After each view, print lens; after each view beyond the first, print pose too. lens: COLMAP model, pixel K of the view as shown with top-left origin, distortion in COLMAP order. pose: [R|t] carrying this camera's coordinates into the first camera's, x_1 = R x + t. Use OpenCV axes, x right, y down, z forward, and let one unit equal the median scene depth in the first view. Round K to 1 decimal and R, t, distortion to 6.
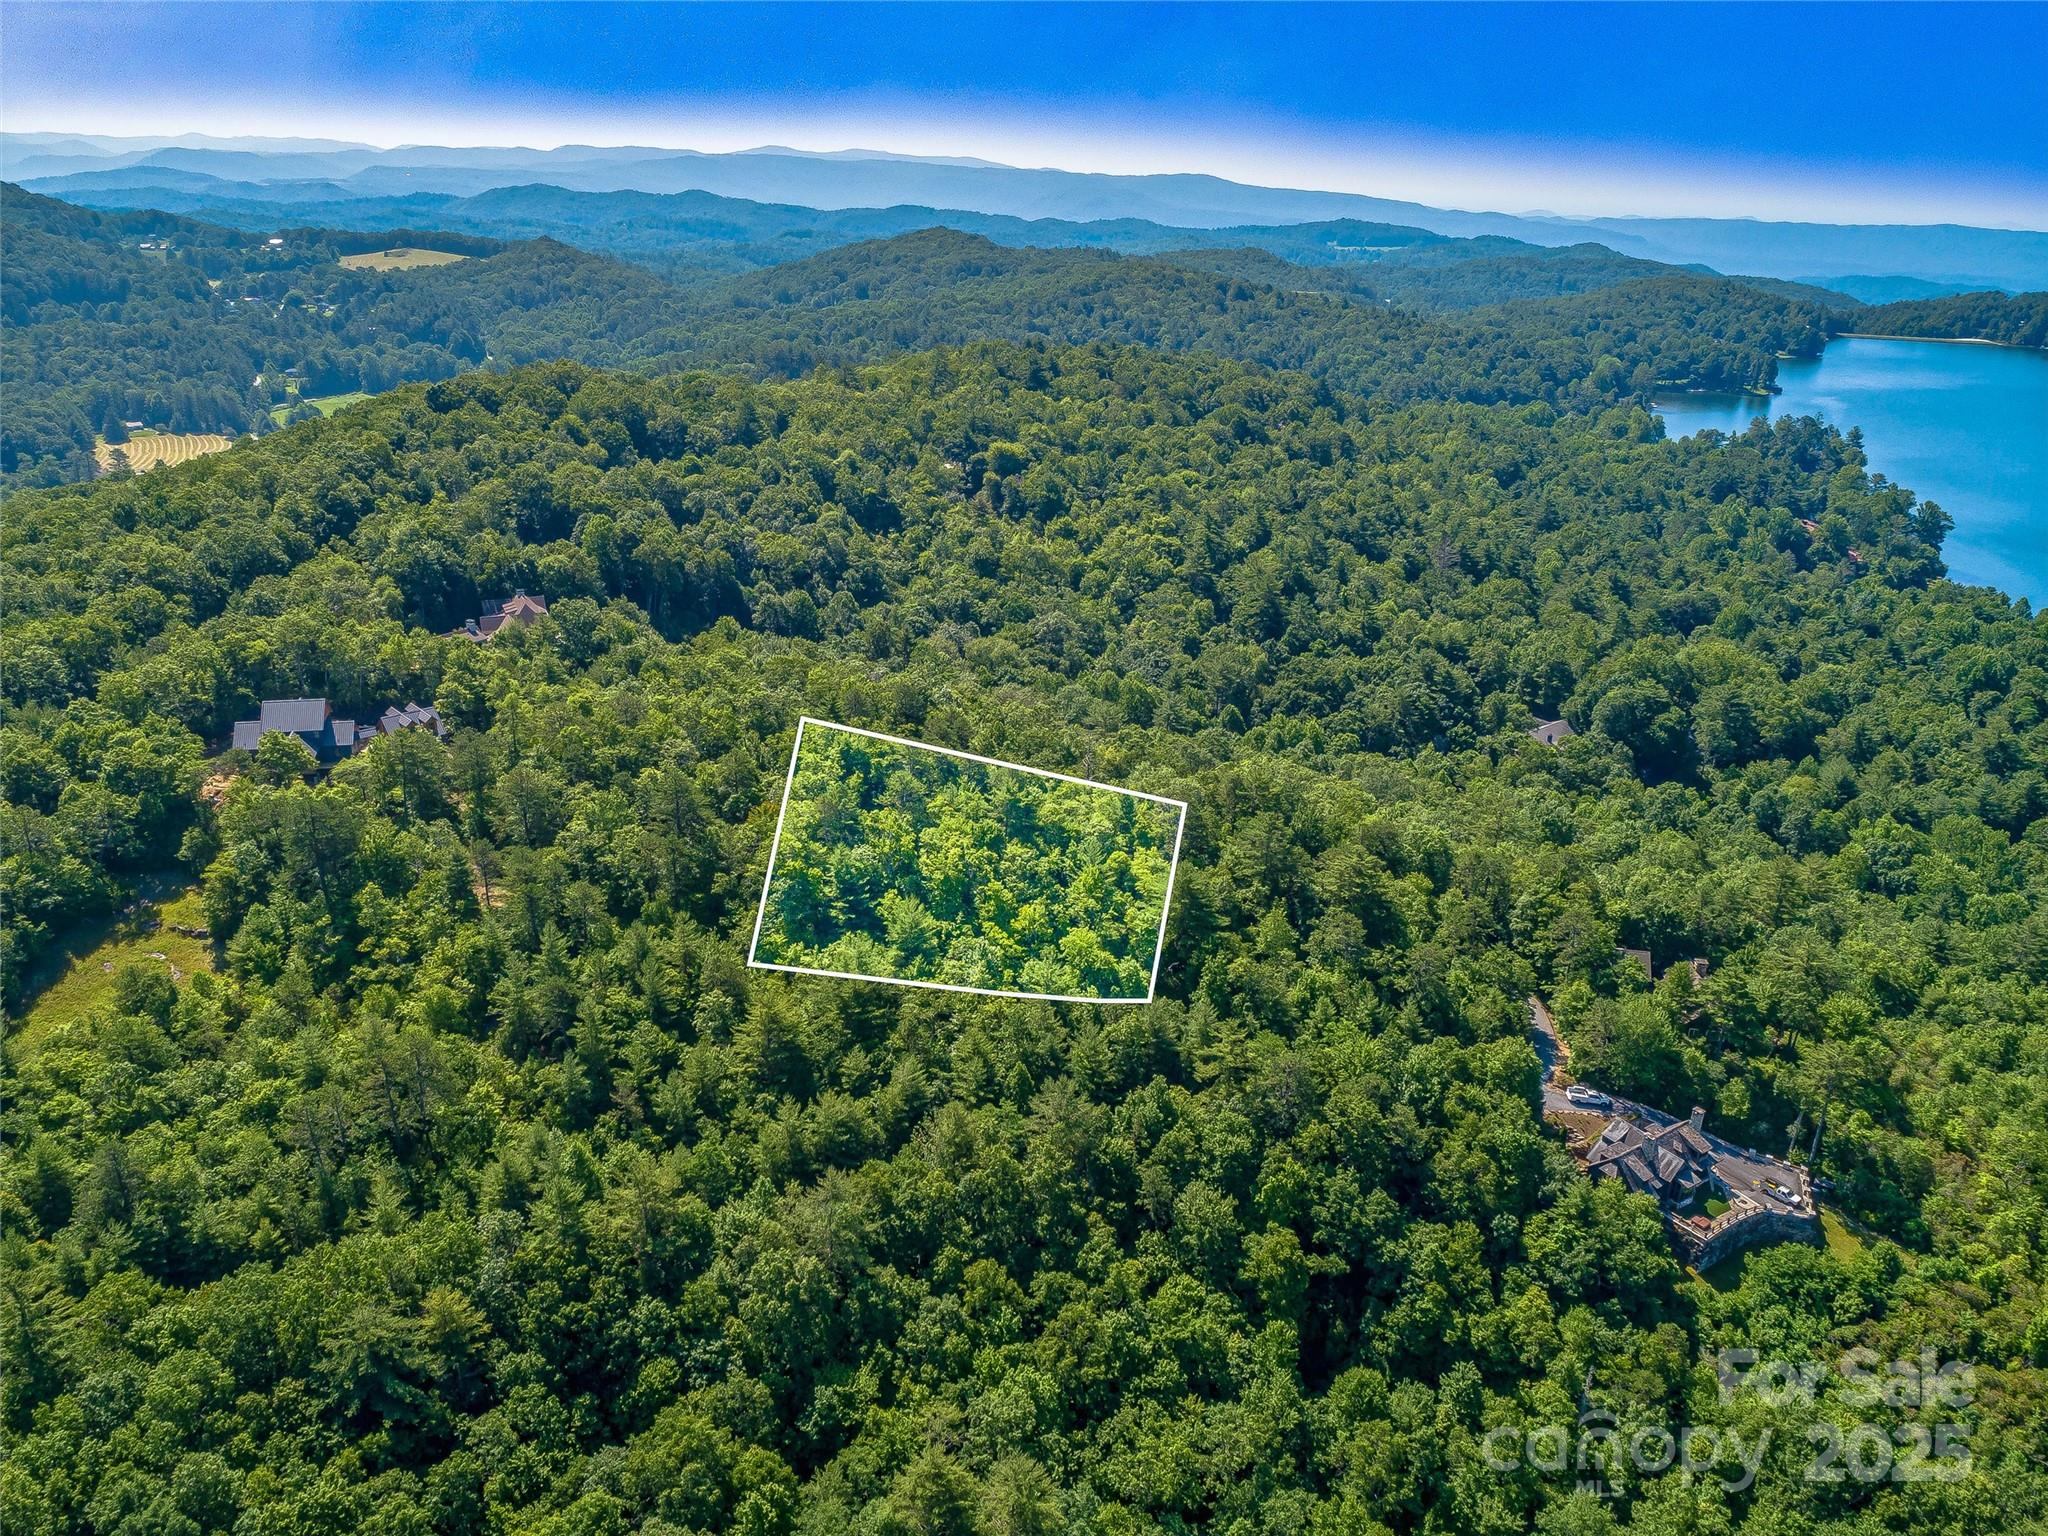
lens RADIAL K [[1543.2, 0, 1029.4], [0, 1543.2, 771.8], [0, 0, 1]] dist [-0.026434, 0.013877]
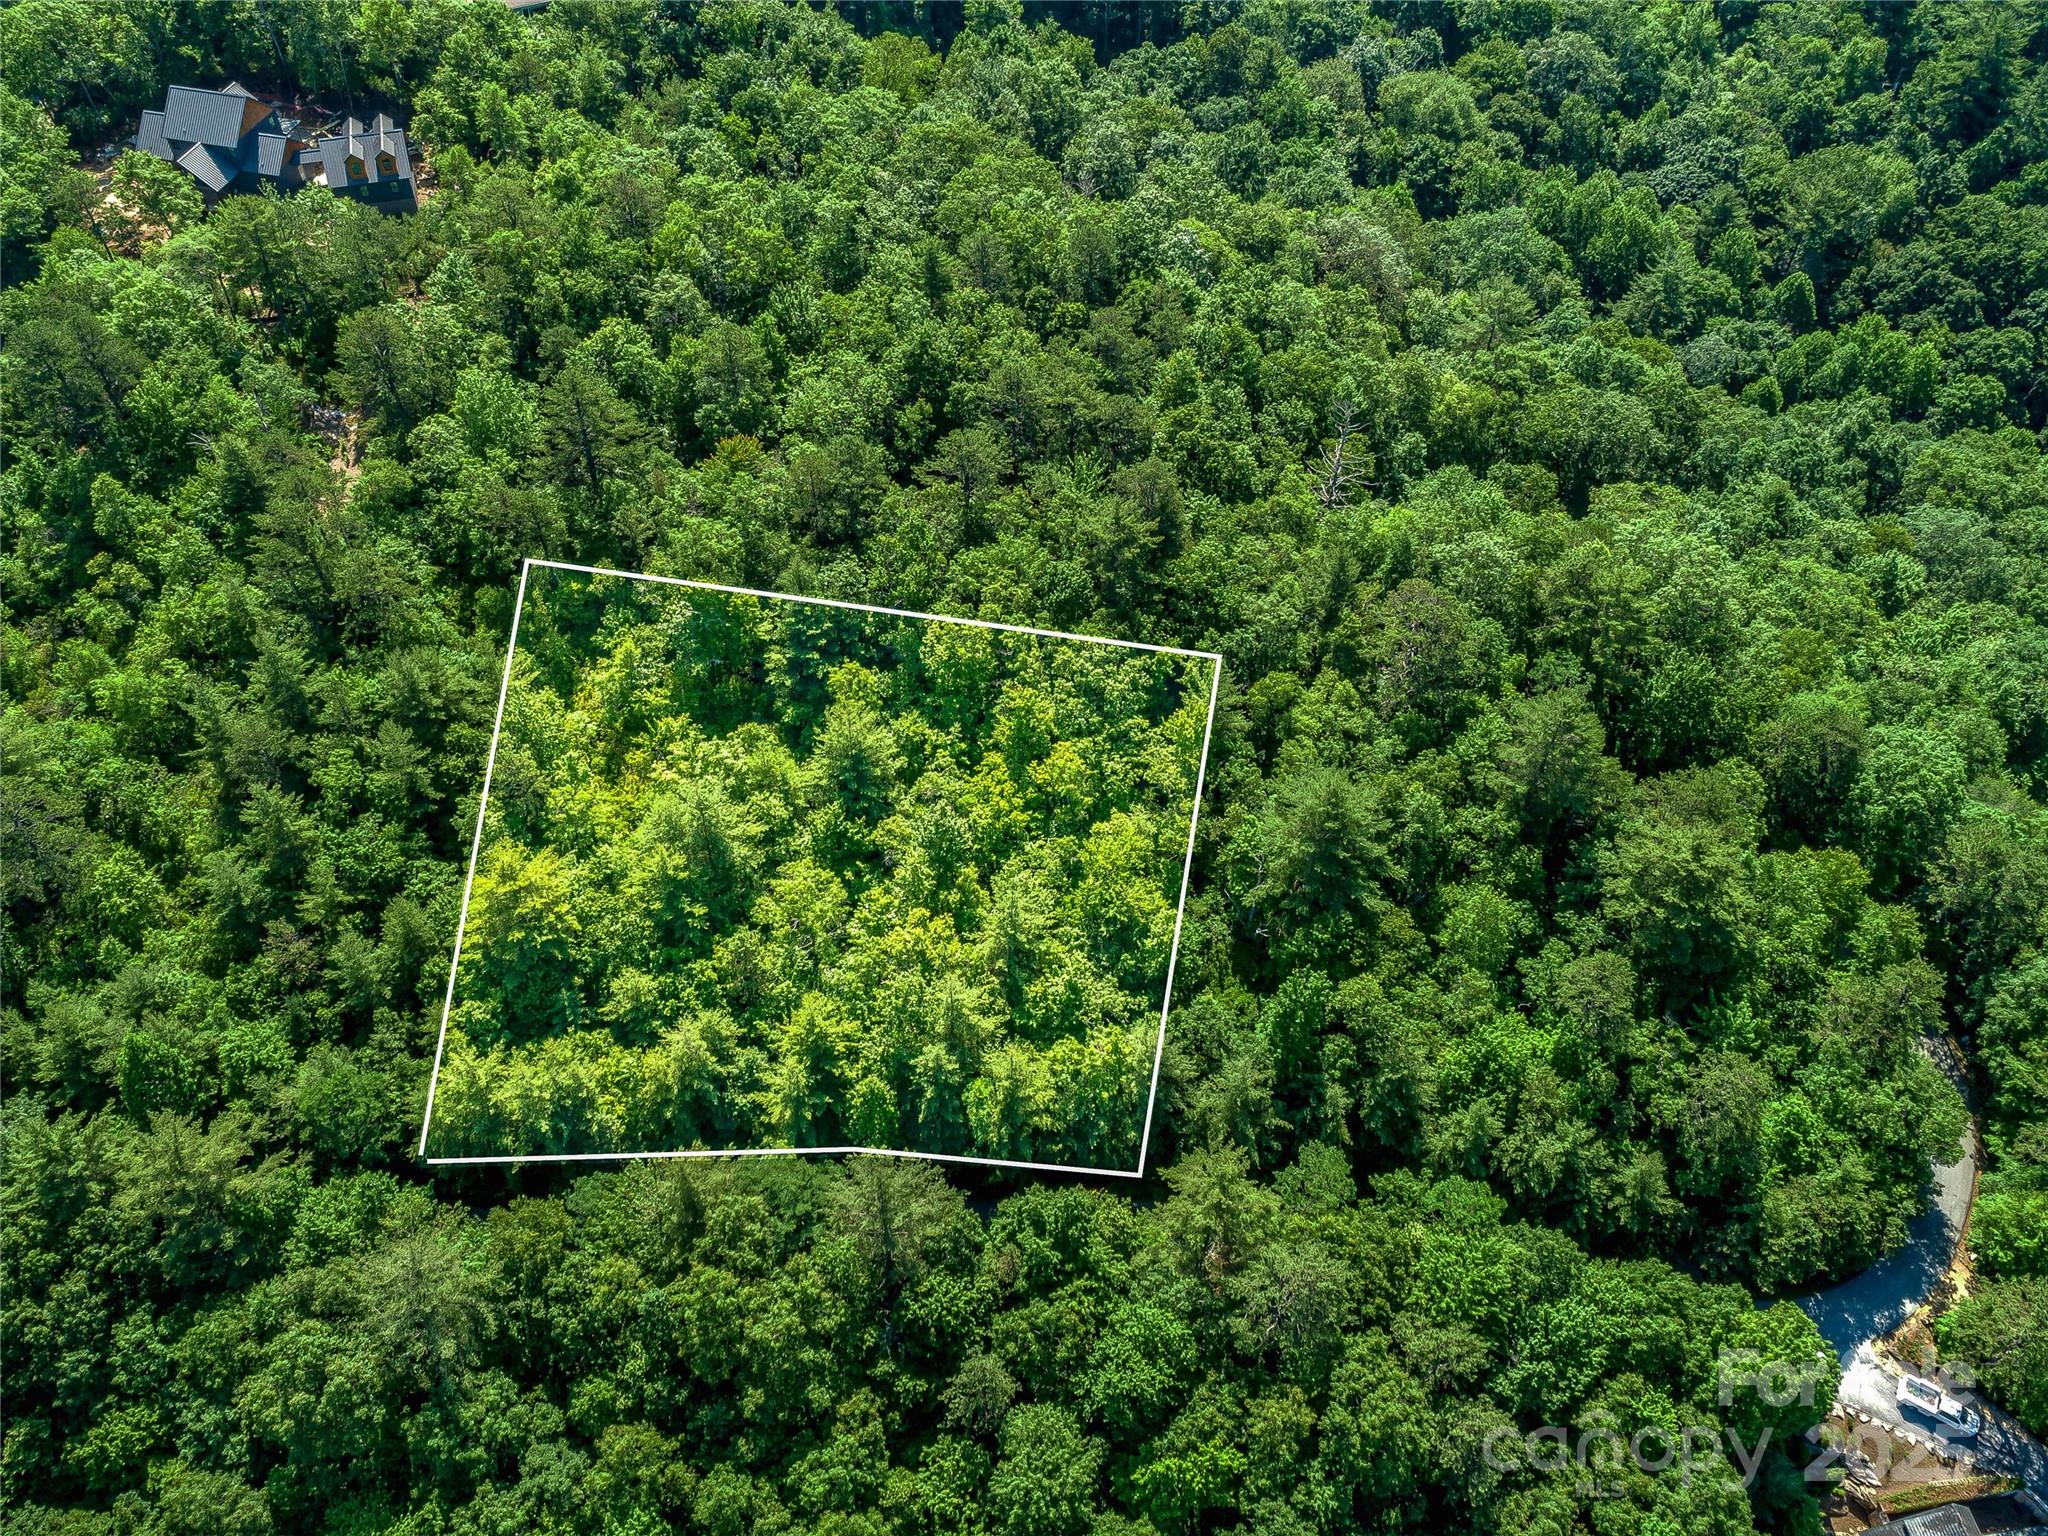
lens RADIAL K [[1543.2, 0, 1016.0], [0, 1543.2, 756.9], [0, 0, 1]] dist [-0.026434, 0.013877]
pose [[0.893231, 0.332326, -0.302815, 0.172507], [-0.157219, 0.861883, 0.482120, -0.203214], [0.421212, -0.383037, 0.822109, 0.547947]]
